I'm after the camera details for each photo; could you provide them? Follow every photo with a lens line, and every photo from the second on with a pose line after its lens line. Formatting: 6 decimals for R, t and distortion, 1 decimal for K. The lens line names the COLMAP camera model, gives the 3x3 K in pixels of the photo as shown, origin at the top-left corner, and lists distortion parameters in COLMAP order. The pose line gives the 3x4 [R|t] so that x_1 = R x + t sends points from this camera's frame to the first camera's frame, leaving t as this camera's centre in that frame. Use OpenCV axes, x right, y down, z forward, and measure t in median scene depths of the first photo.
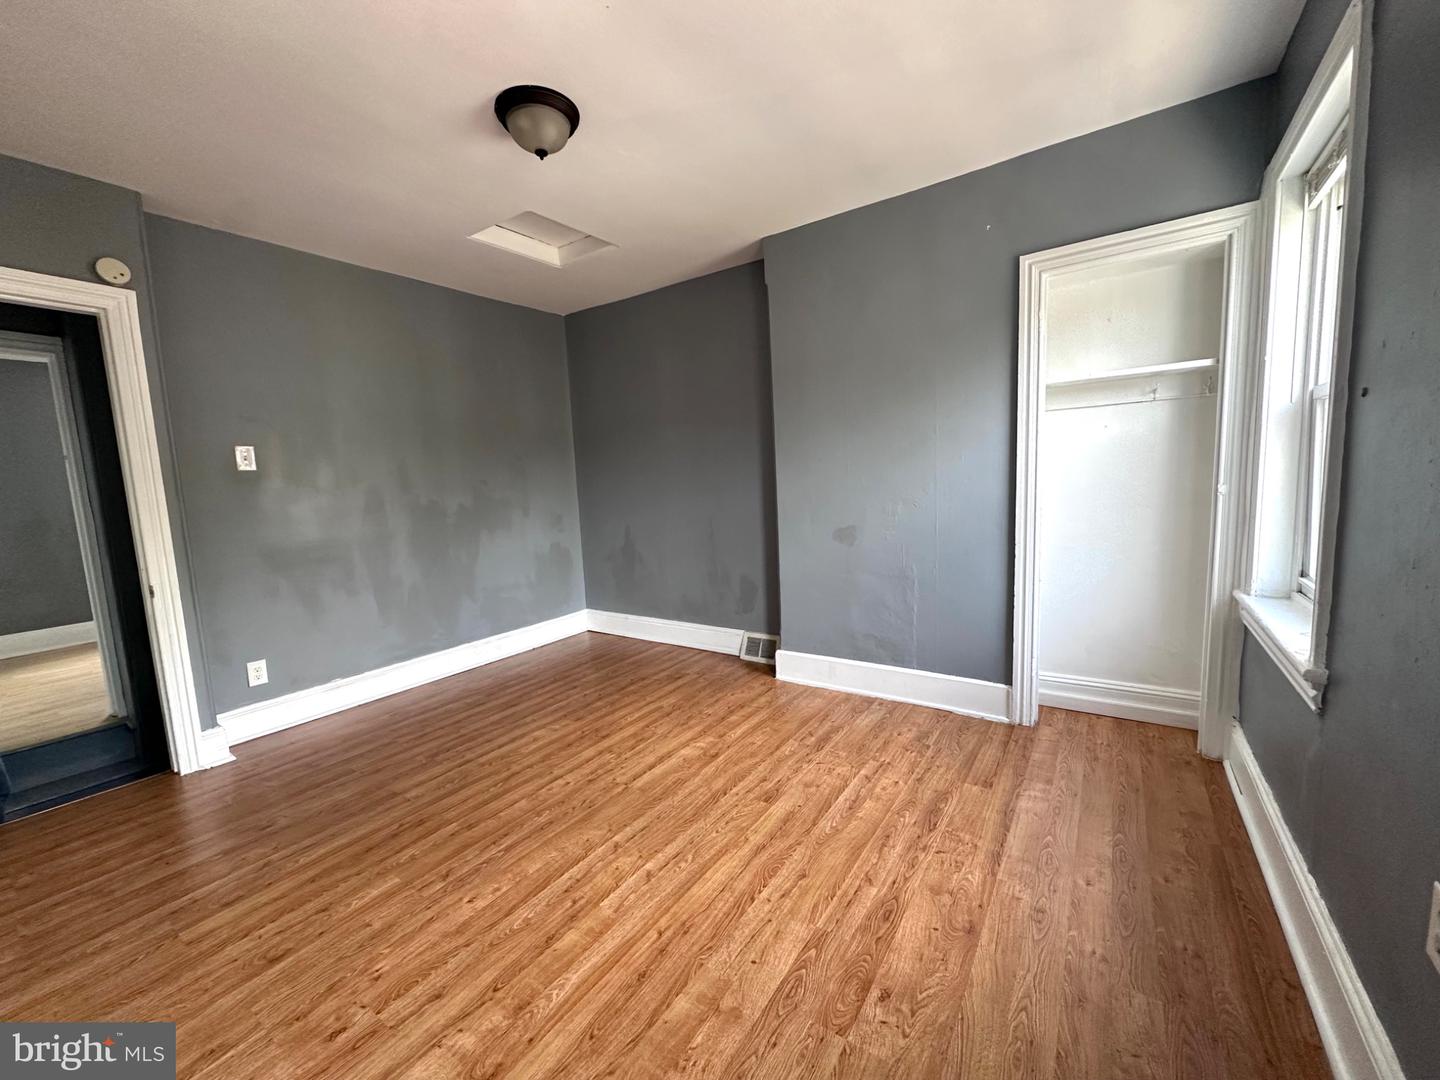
lens RADIAL K [[572.8, 0, 722.7], [0, 572.8, 540.1], [0, 0, 1]] dist [-0.002701, 0.000643]
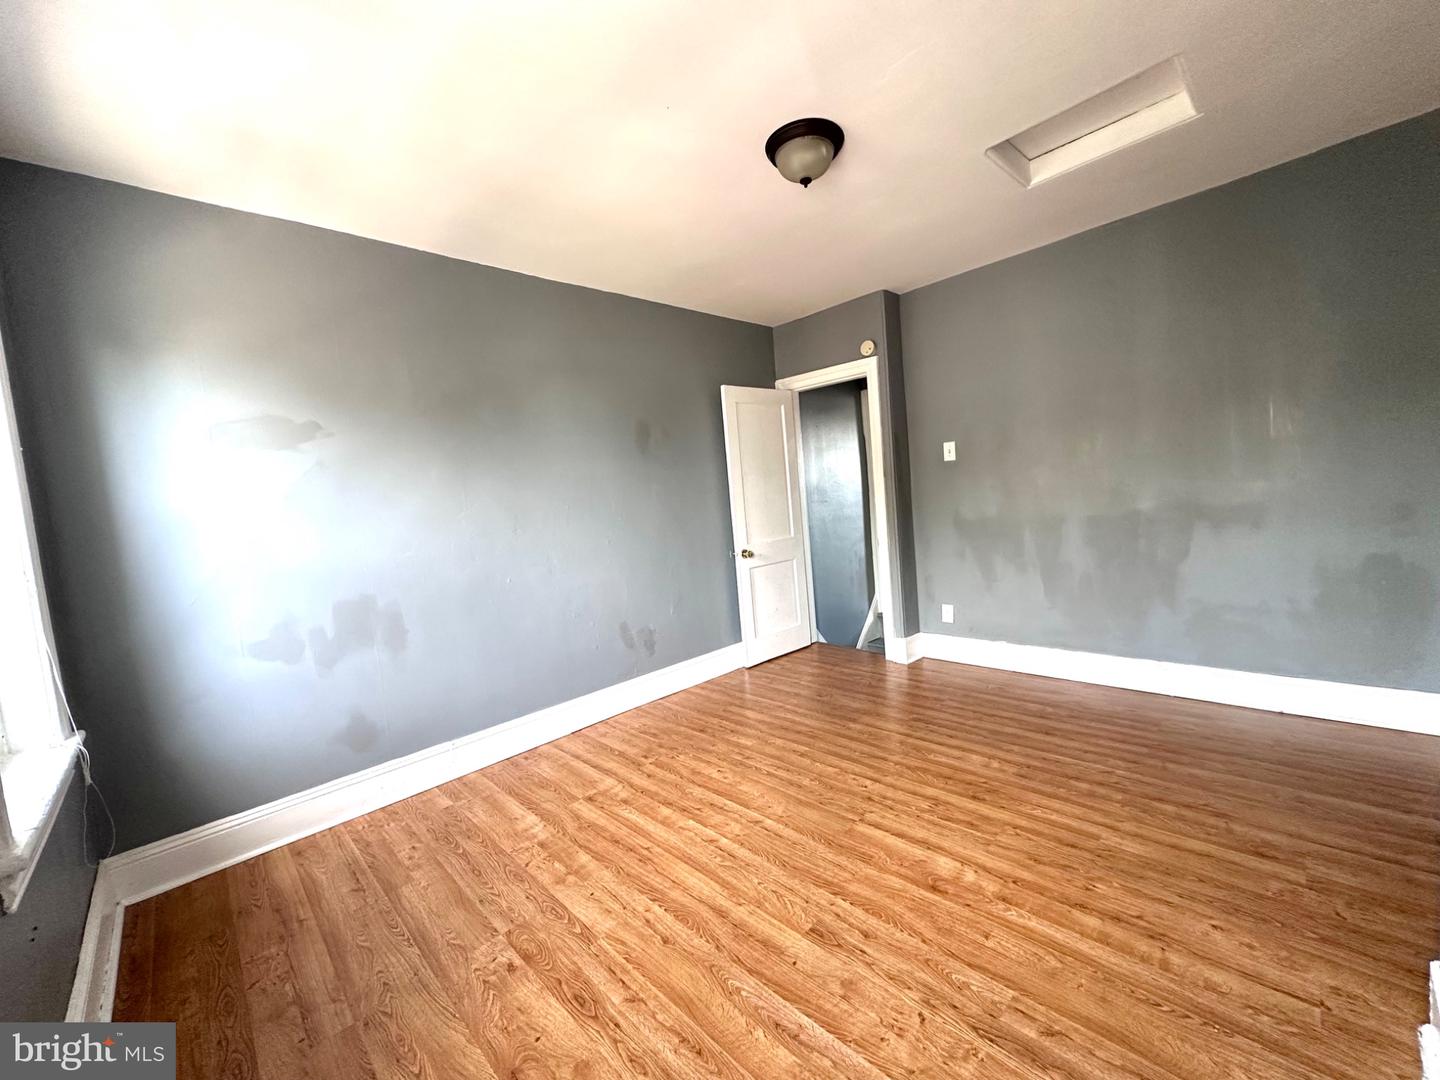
lens RADIAL K [[572.8, 0, 722.7], [0, 572.8, 540.1], [0, 0, 1]] dist [-0.002701, 0.000643]
pose [[-0.196350, 0.136124, -0.971039, 0.675293], [-0.016819, 0.989703, 0.142141, -0.141504], [0.980390, 0.044241, -0.192038, 0.890142]]
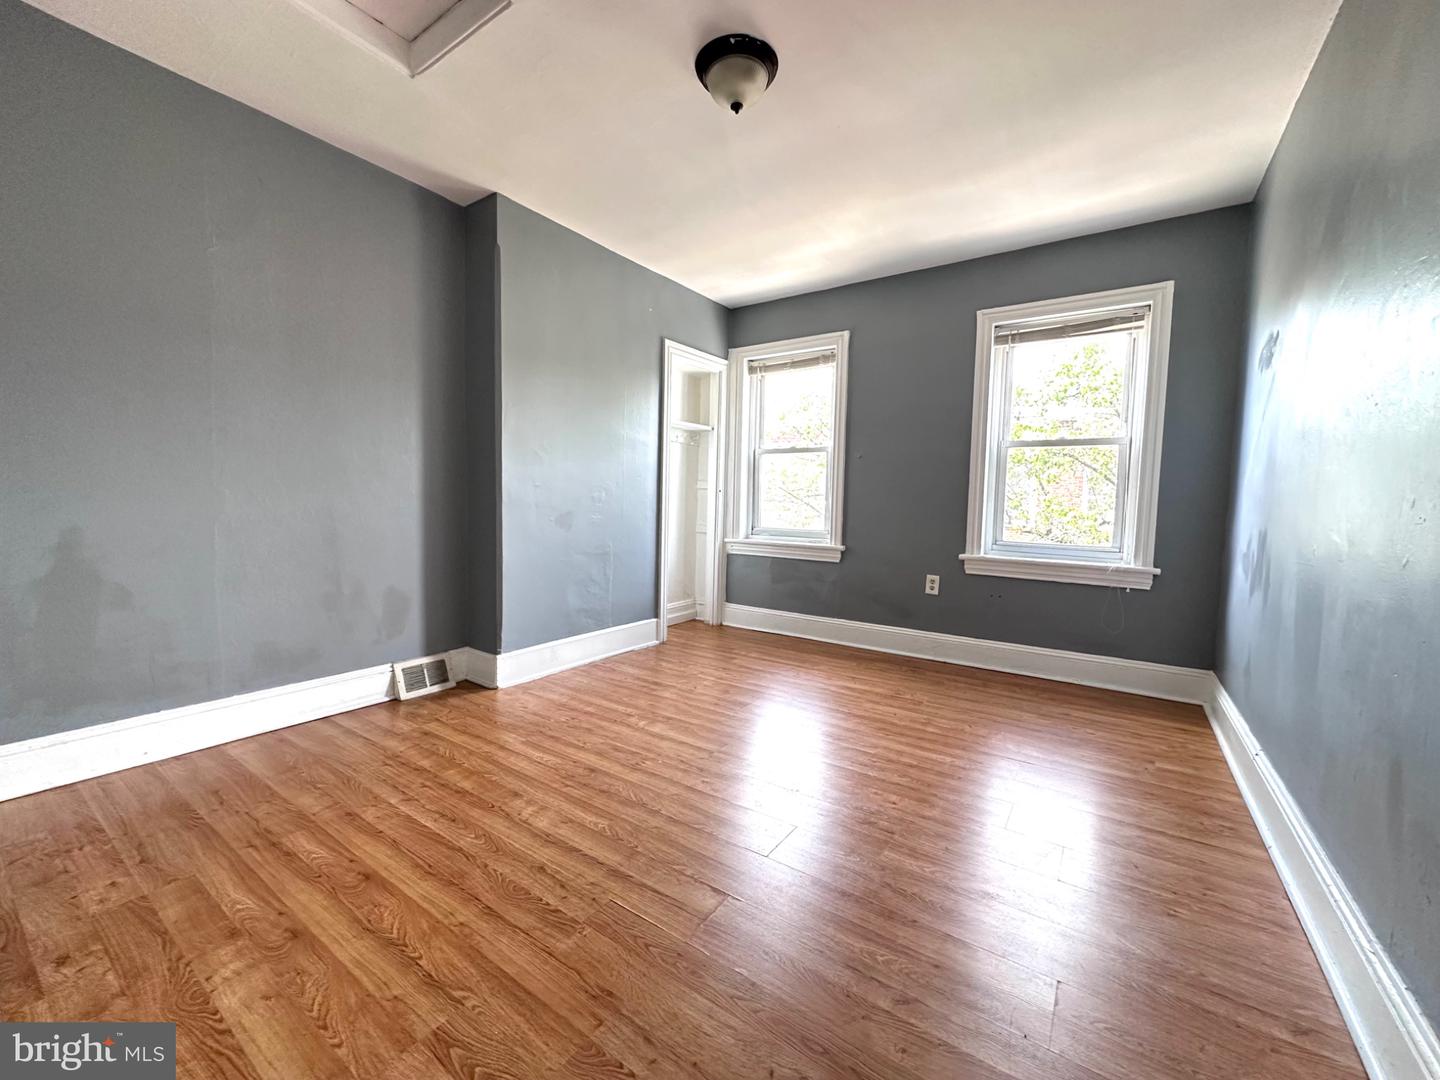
lens RADIAL K [[572.8, 0, 722.7], [0, 572.8, 540.1], [0, 0, 1]] dist [-0.002701, 0.000643]
pose [[0.004307, -0.024524, 0.999690, -1.091183], [0.091057, 0.995556, 0.024030, 0.036579], [-0.995836, 0.090925, 0.006521, 0.893896]]
